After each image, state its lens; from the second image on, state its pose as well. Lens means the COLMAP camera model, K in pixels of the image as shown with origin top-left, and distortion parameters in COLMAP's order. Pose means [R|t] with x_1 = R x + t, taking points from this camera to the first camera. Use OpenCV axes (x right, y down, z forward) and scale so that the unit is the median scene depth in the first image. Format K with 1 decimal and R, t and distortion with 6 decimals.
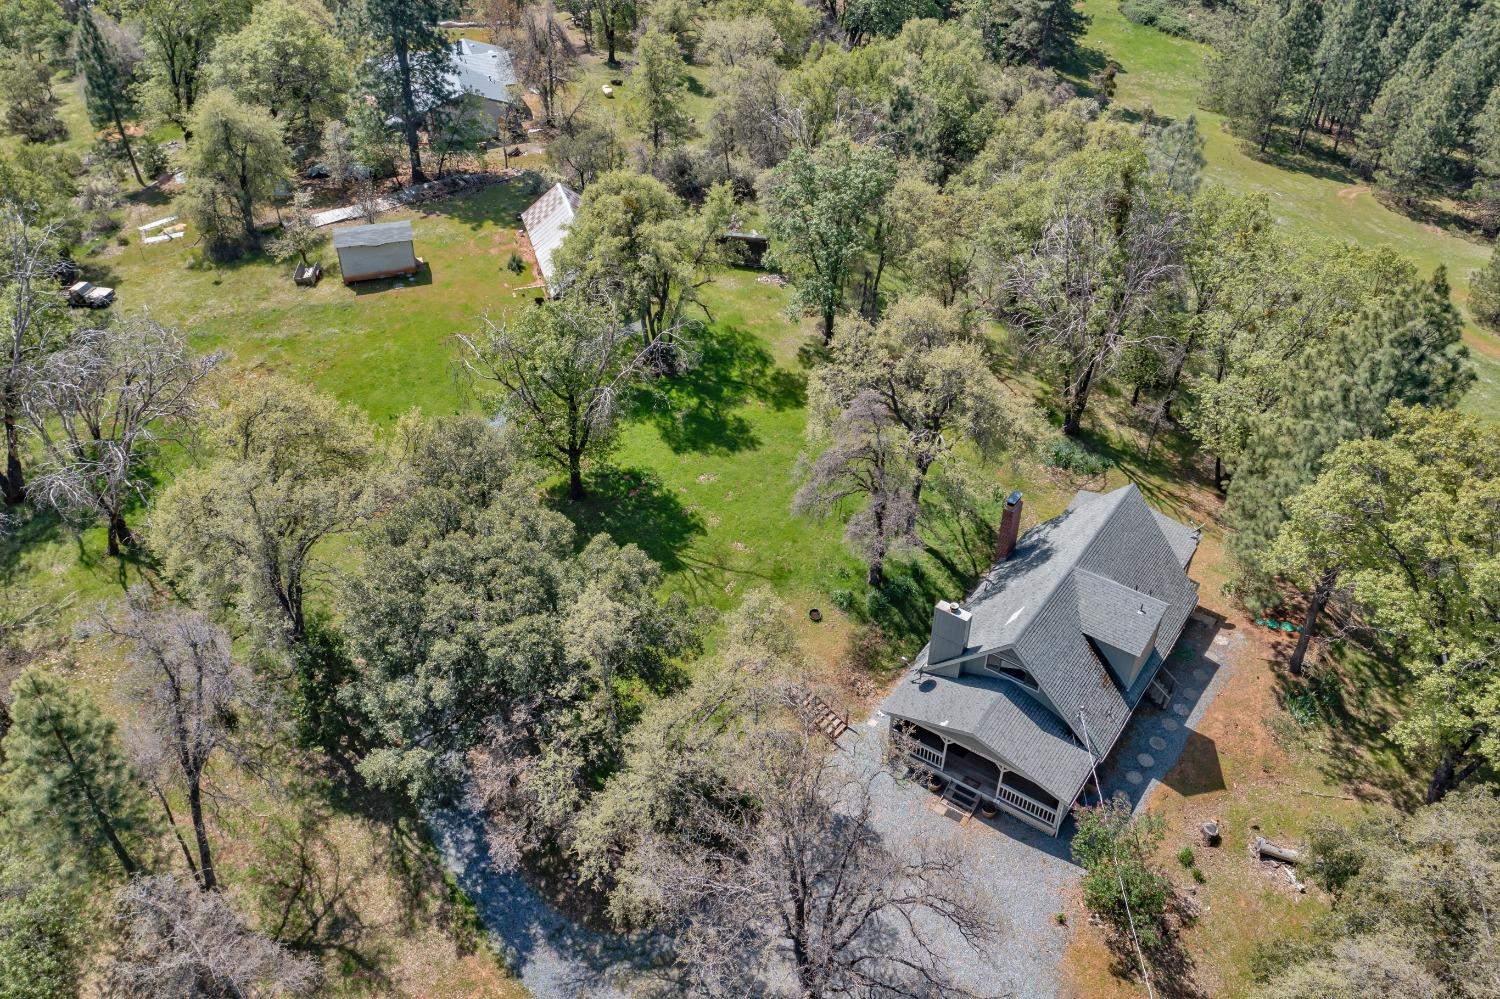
lens RADIAL K [[1194.9, 0, 747.2], [0, 1194.9, 497.0], [0, 0, 1]] dist [-0.008029, 0.001328]
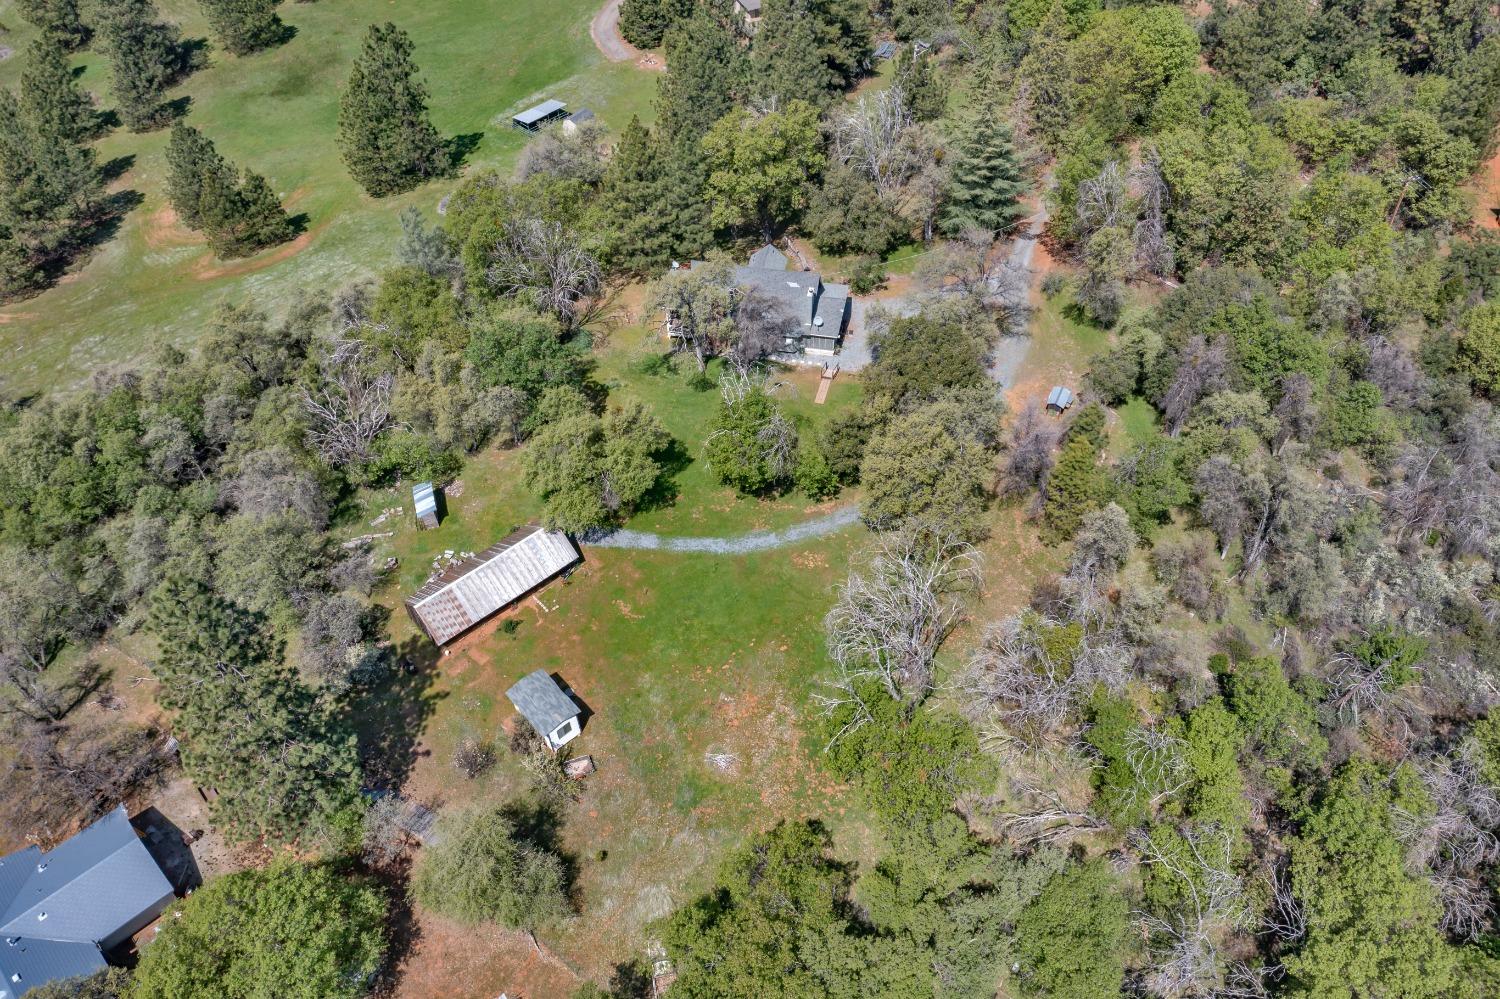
lens RADIAL K [[1194.9, 0, 740.5], [0, 1194.9, 498.4], [0, 0, 1]] dist [-0.008029, 0.001328]
pose [[-0.407260, -0.679342, 0.610437, -1.035385], [0.550561, 0.350673, 0.757569, -1.130153], [-0.728713, 0.644610, 0.231204, 0.574749]]
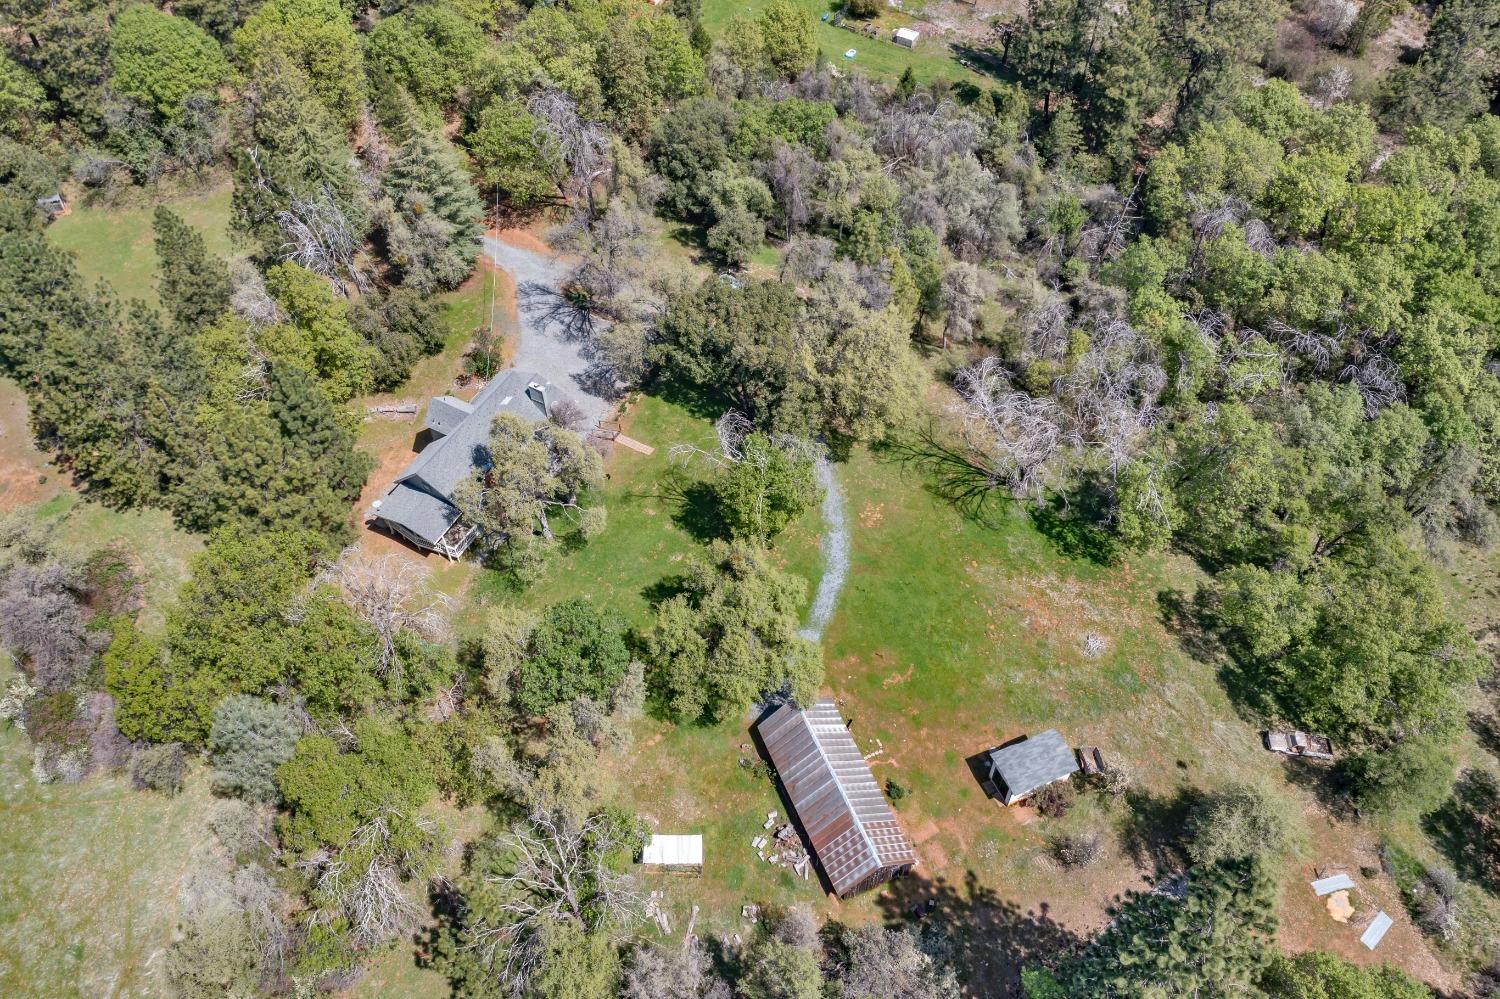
lens RADIAL K [[1194.9, 0, 748.8], [0, 1194.9, 499.6], [0, 0, 1]] dist [-0.008029, 0.001328]
pose [[-0.995037, 0.078262, -0.061454, -0.036253], [-0.059003, 0.033253, 0.997704, -1.368588], [0.080126, 0.996378, -0.028470, 0.897161]]
